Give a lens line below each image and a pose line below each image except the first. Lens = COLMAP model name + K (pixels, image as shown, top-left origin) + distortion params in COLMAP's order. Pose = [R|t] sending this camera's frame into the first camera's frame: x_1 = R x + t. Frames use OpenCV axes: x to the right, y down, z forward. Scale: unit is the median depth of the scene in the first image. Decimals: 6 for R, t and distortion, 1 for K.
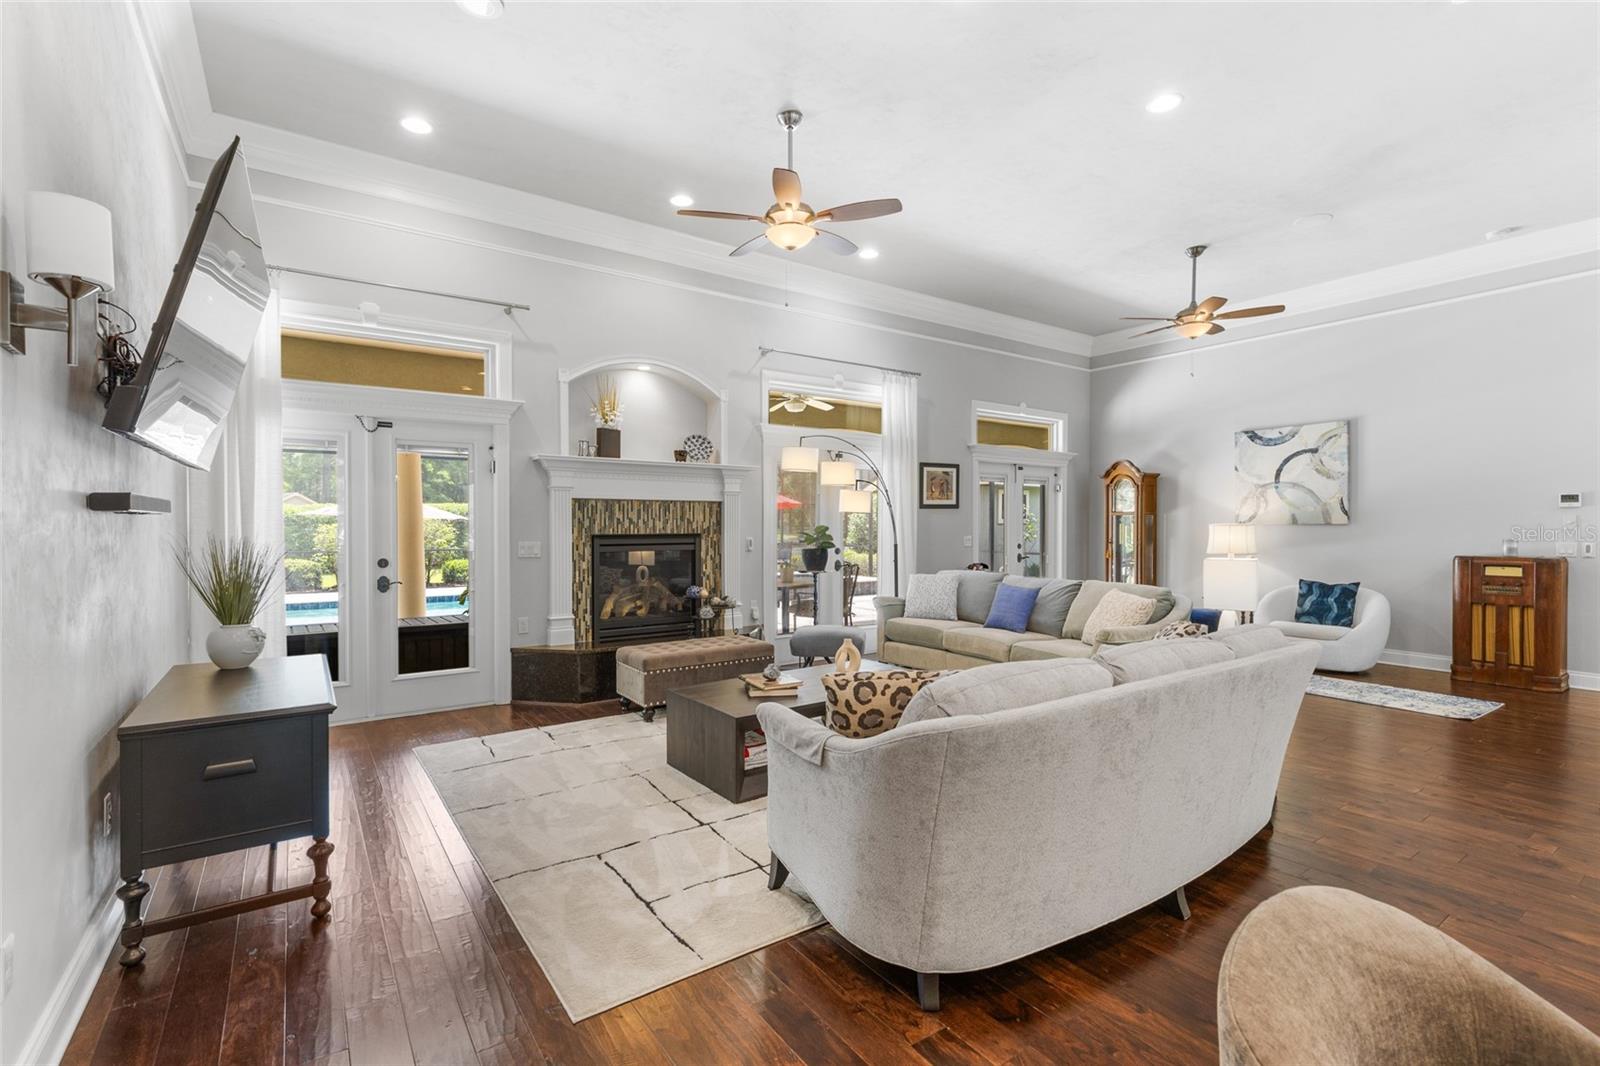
lens RADIAL K [[721.4, 0, 802.5], [0, 721.4, 529.4], [0, 0, 1]] dist [0.005331, -0.002191]
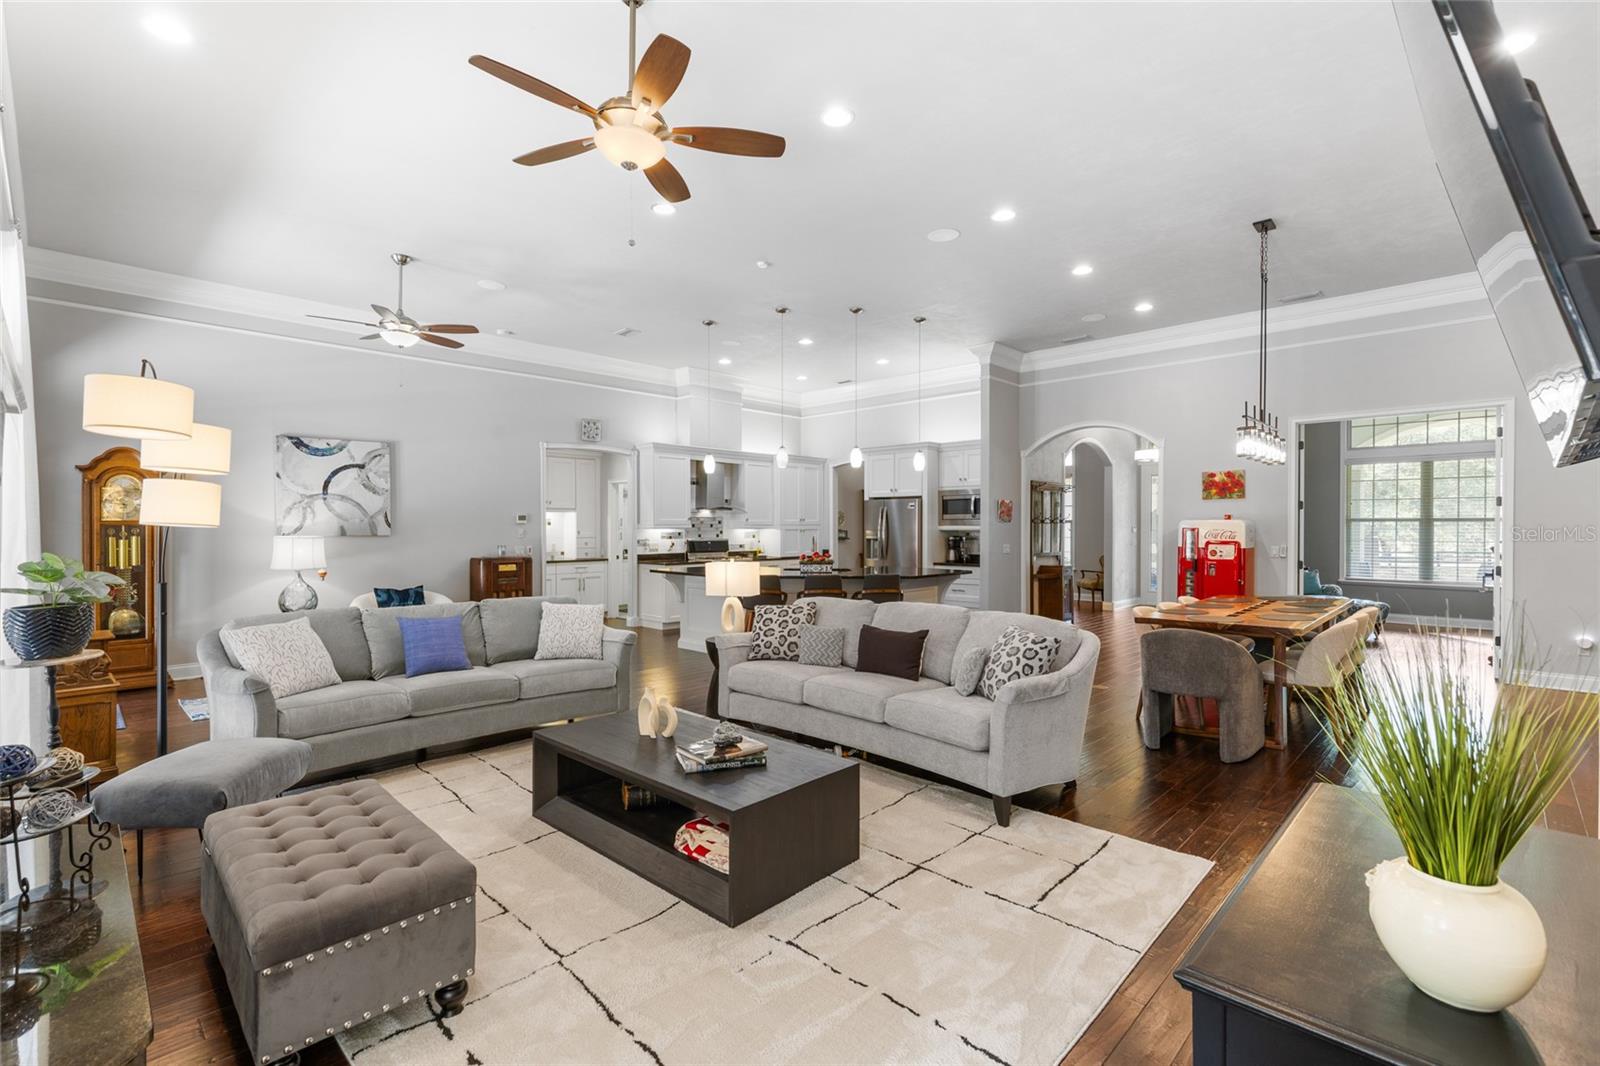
lens RADIAL K [[721.4, 0, 800.5], [0, 721.4, 528.7], [0, 0, 1]] dist [0.005331, -0.002191]
pose [[-0.188036, 0.004206, 0.982153, -0.525219], [0.010407, 0.999943, -0.002290, -0.009640], [-0.982107, 0.009791, -0.188069, 0.656420]]
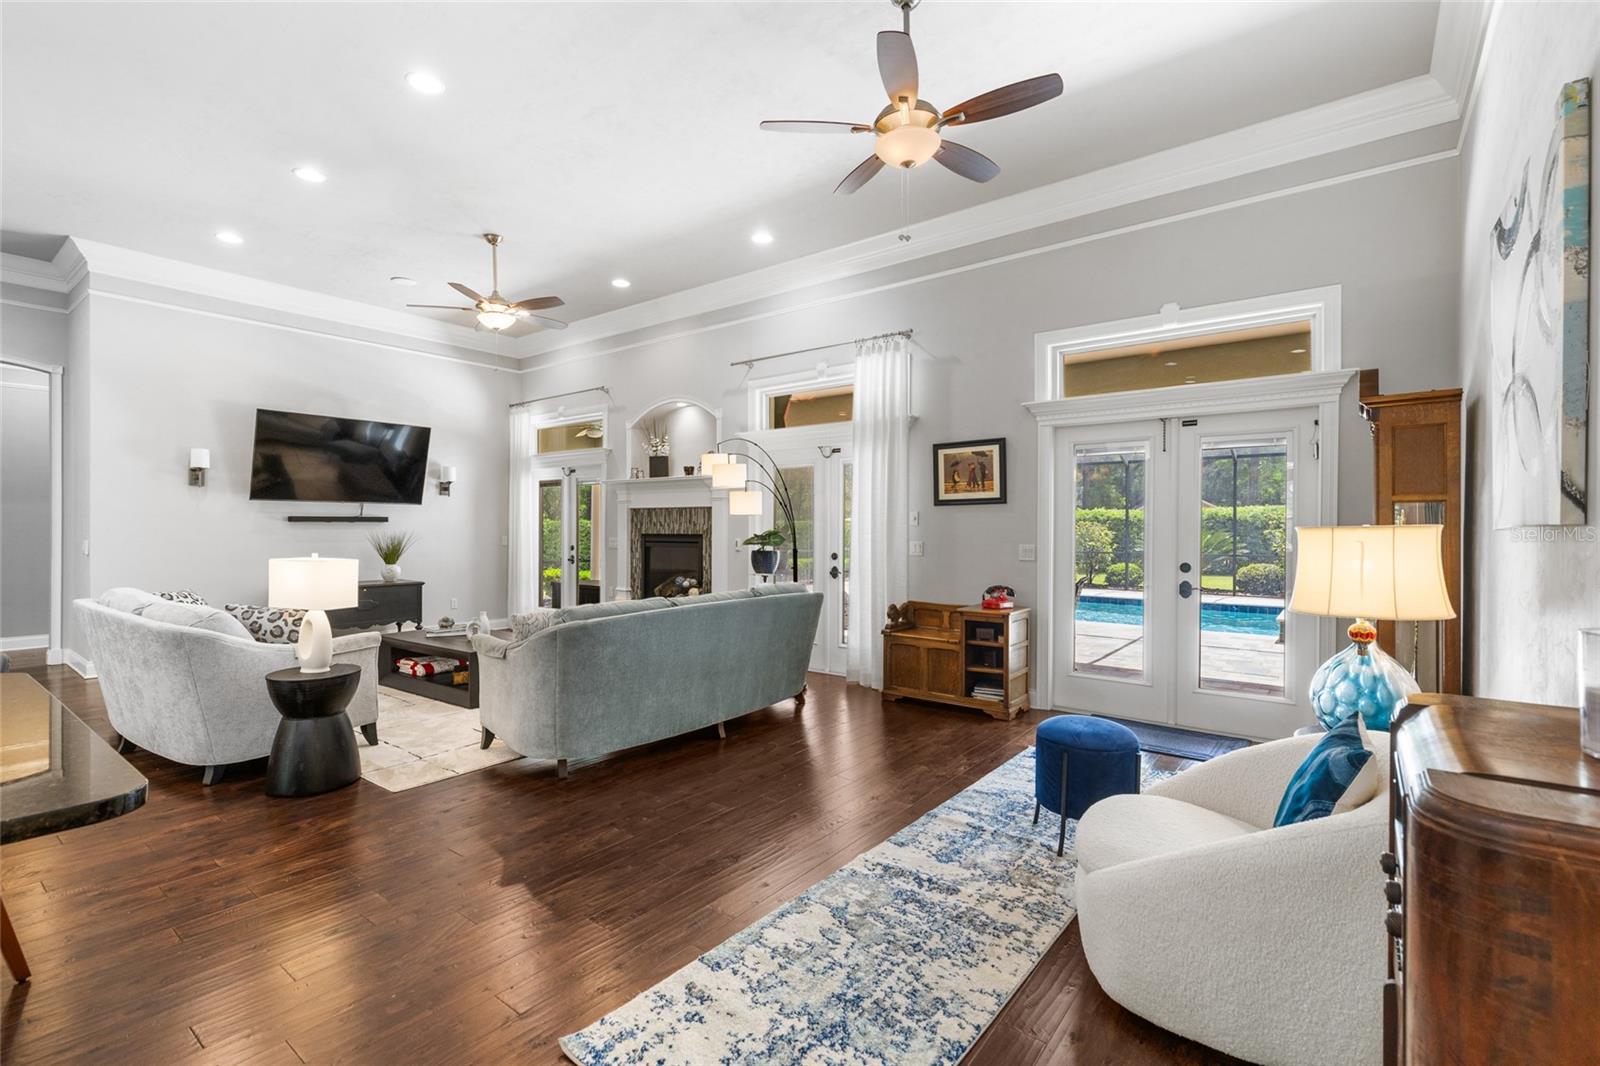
lens RADIAL K [[721.4, 0, 795.2], [0, 721.4, 530.2], [0, 0, 1]] dist [0.005331, -0.002191]
pose [[0.293731, 0.002711, -0.955884, 1.030353], [-0.010930, 0.999940, -0.000522, -0.001799], [0.955826, 0.010601, 0.293743, 0.790398]]
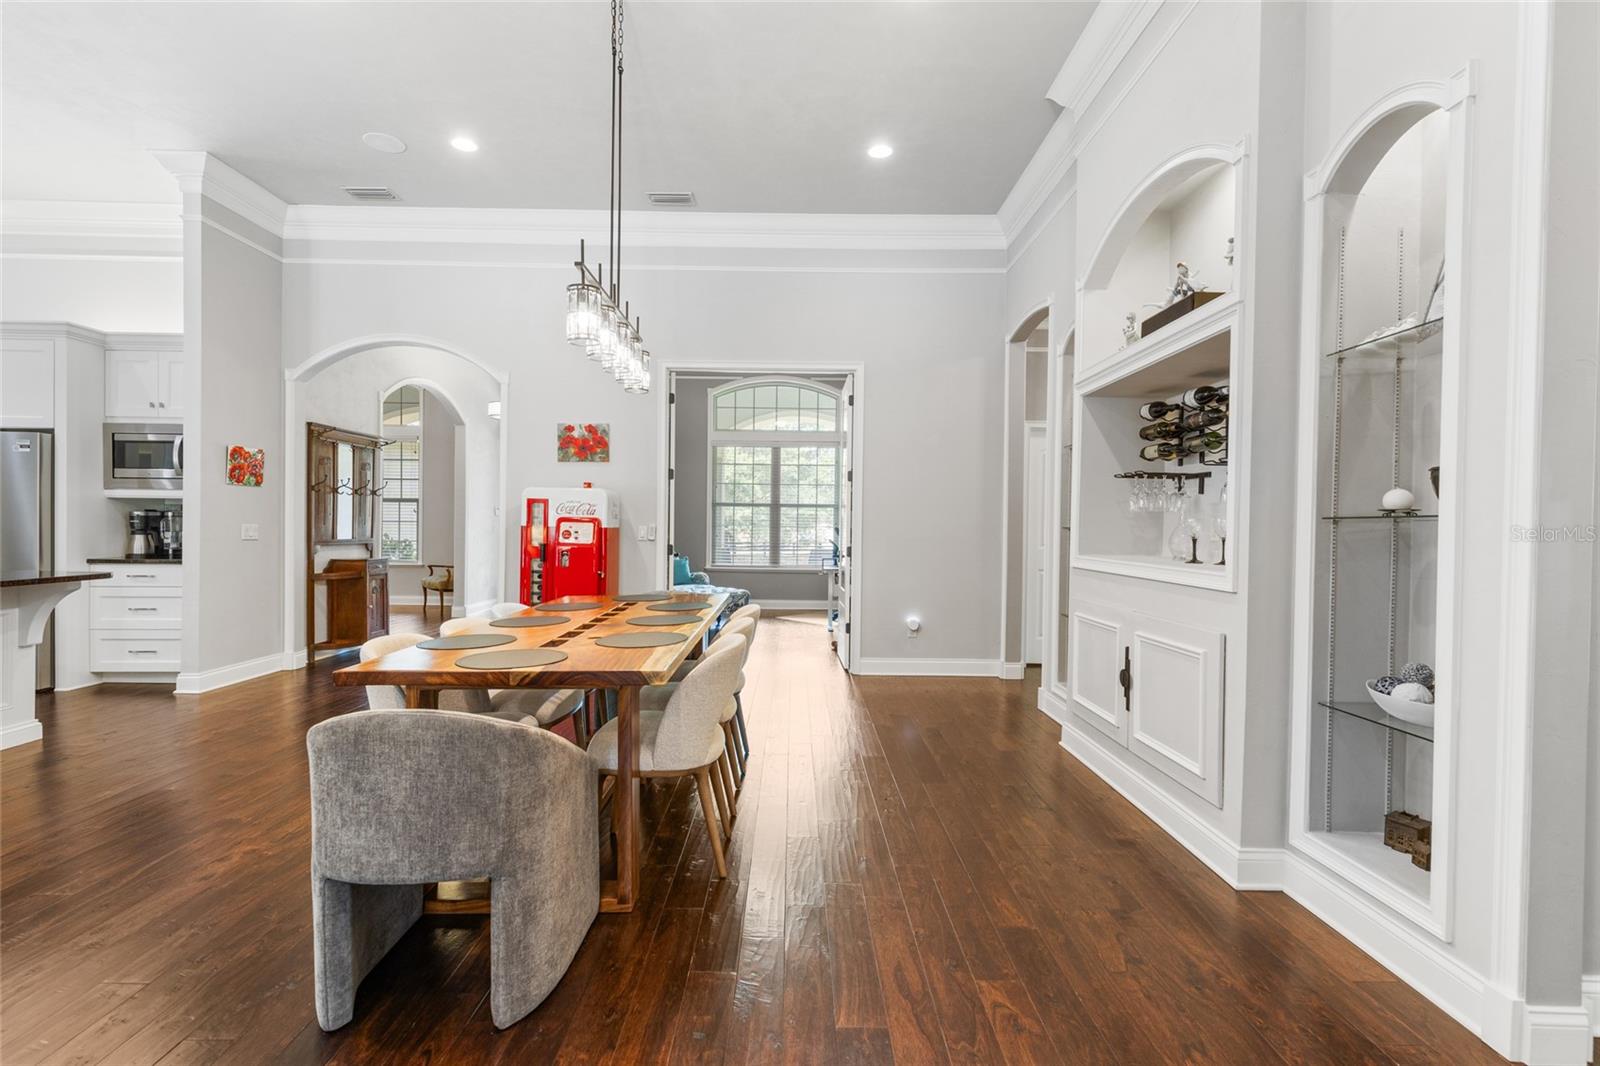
lens RADIAL K [[908.1, 0, 802.2], [0, 908.1, 530.9], [0, 0, 1]] dist [0.021230, 0.000113]
pose [[-0.805052, -0.013649, 0.593047, -0.320872], [-0.000780, 0.999759, 0.021951, 0.007720], [-0.593204, 0.017209, -0.804868, 0.443709]]
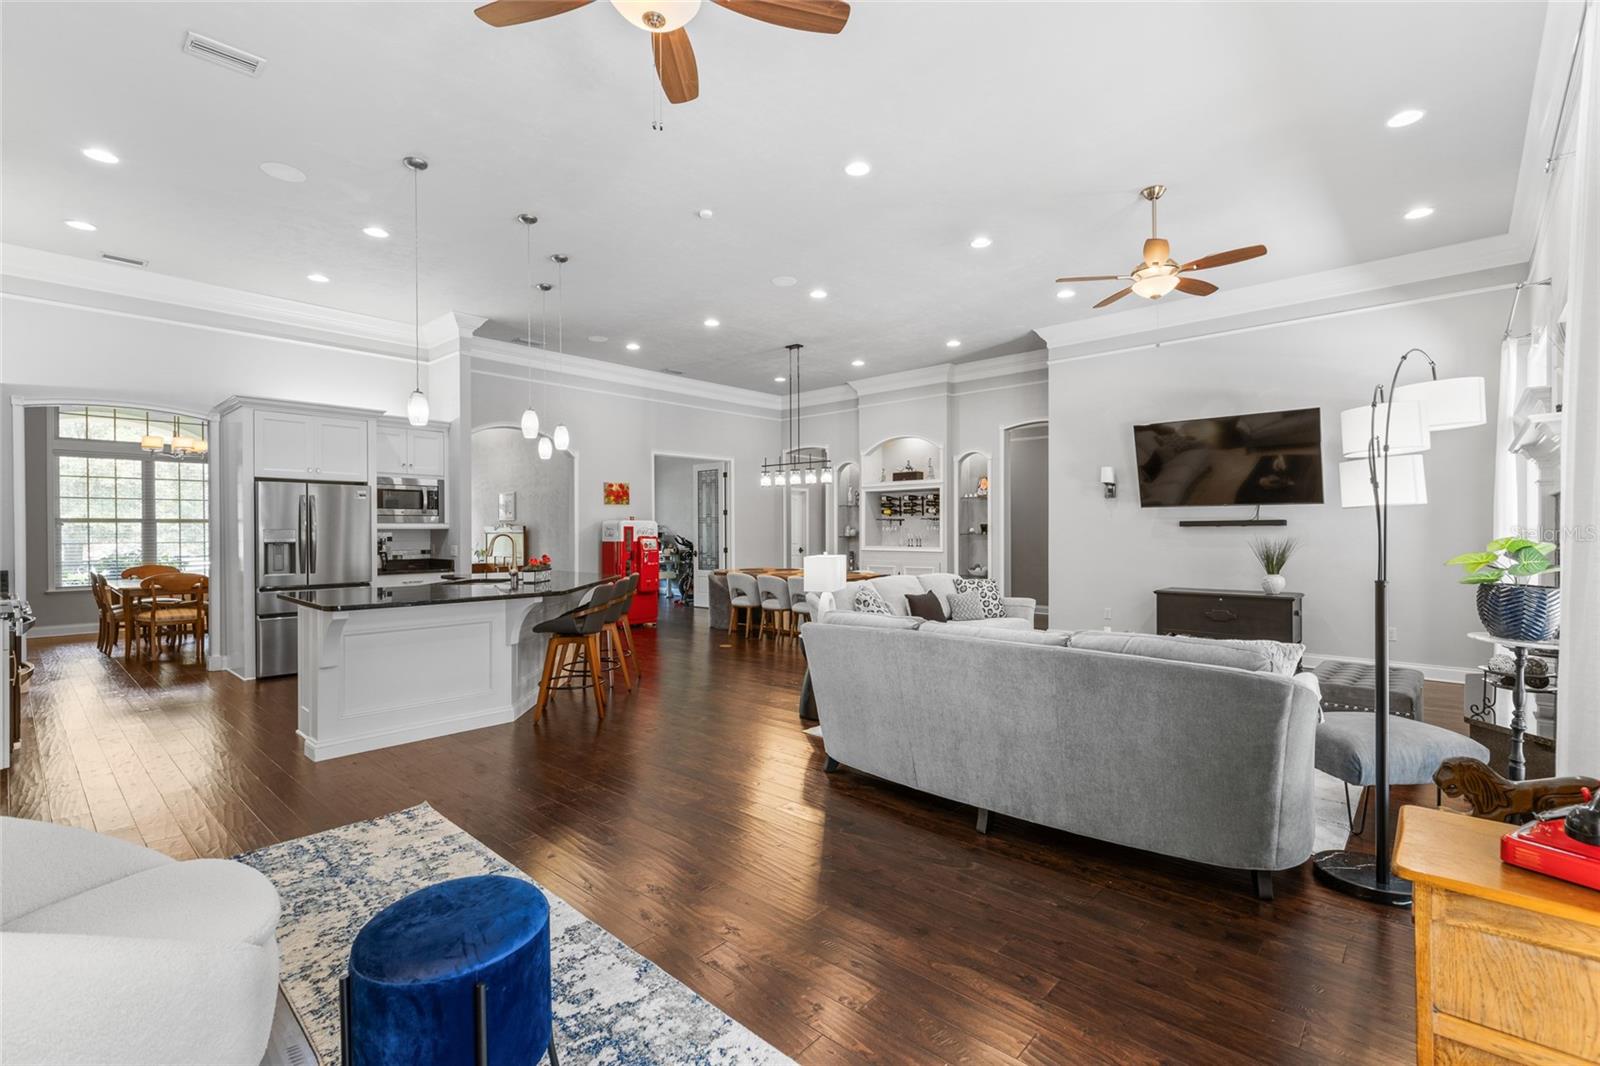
lens RADIAL K [[721.4, 0, 799.8], [0, 721.4, 530.8], [0, 0, 1]] dist [0.005331, -0.002191]
pose [[-0.976388, 0.002149, -0.216015, 0.557718], [0.000314, 0.999964, 0.008528, -0.010814], [0.216025, 0.008259, -0.976353, 1.402057]]
